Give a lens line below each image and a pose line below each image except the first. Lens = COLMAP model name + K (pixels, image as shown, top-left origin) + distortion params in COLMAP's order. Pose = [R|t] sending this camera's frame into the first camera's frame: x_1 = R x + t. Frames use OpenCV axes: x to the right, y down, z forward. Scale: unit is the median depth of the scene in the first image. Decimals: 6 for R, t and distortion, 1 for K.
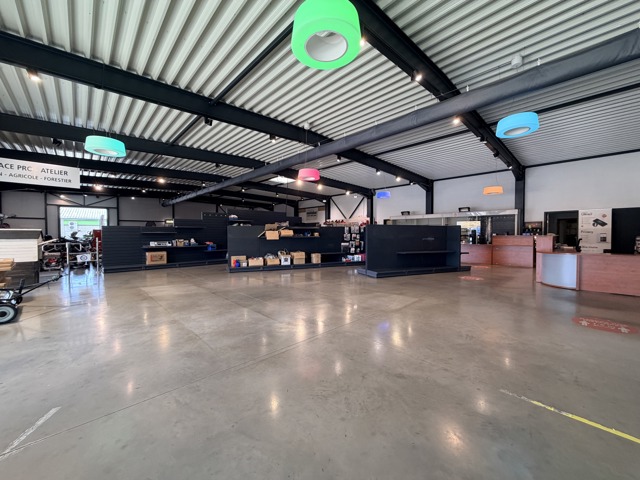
lens RADIAL K [[258.0, 0, 320.0], [0, 258.0, 240.0], [0, 0, 1]] dist [-0.000202, 0.000053]
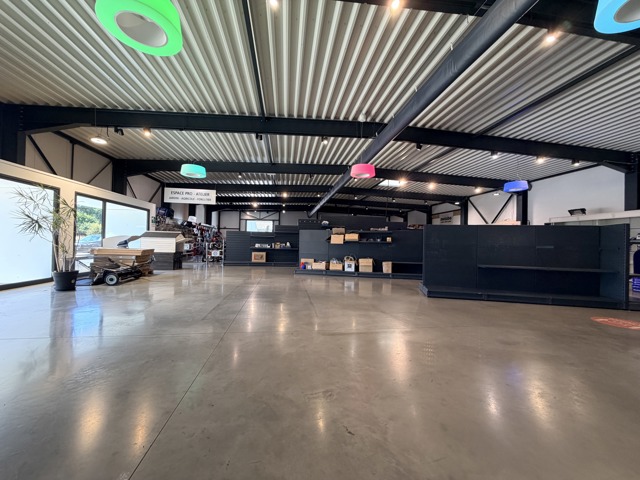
lens RADIAL K [[256.6, 0, 317.1], [0, 256.6, 243.3], [0, 0, 1]] dist [-0.000894, -0.000066]
pose [[0.807503, 0.019632, -0.589537, 0.296487], [-0.036025, 0.999222, -0.016070, 0.013425], [0.588763, 0.034215, 0.807581, 0.166380]]
